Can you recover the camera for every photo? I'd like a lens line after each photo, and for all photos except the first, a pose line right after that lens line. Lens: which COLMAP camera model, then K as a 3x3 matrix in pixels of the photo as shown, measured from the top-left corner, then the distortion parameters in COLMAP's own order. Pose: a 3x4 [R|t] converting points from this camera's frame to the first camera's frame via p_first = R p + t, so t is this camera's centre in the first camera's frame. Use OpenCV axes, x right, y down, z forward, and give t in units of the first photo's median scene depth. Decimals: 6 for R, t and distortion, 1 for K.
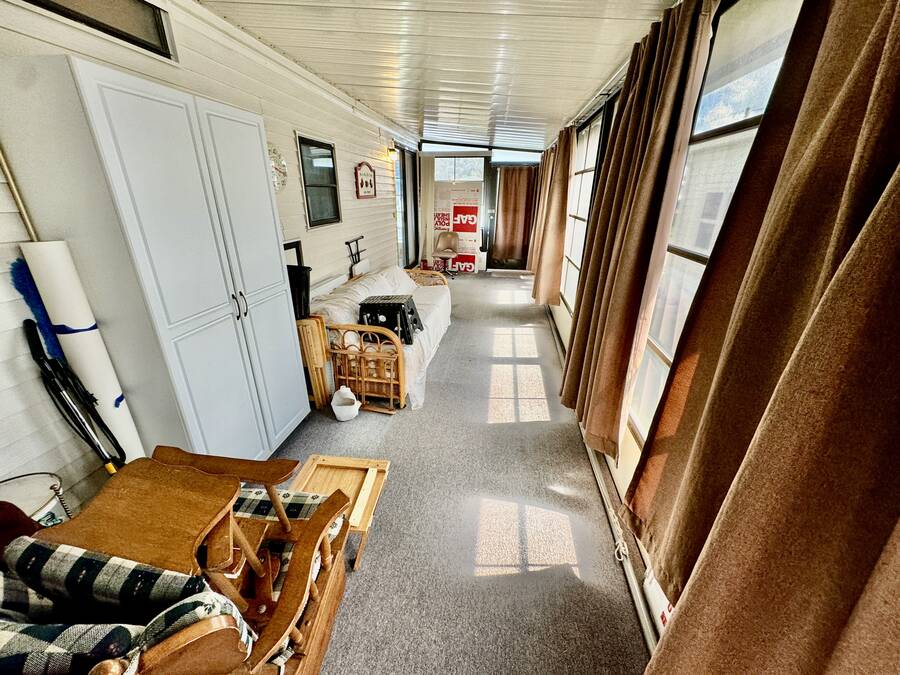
lens RADIAL K [[358.6, 0, 447.3], [0, 358.6, 339.2], [0, 0, 1]] dist [-0.002008, -0.000651]
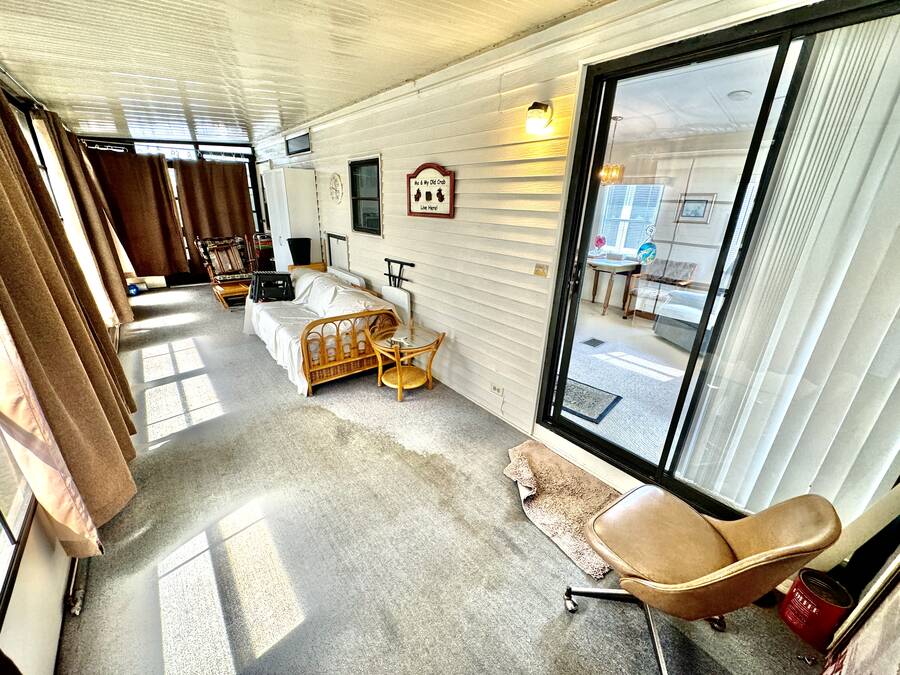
lens RADIAL K [[358.6, 0, 446.8], [0, 358.6, 337.1], [0, 0, 1]] dist [-0.002008, -0.000651]
pose [[-0.666025, 0.230242, -0.709506, 0.301225], [-0.321899, 0.769329, 0.551828, -0.632685], [0.672898, 0.595920, -0.438278, 1.526288]]
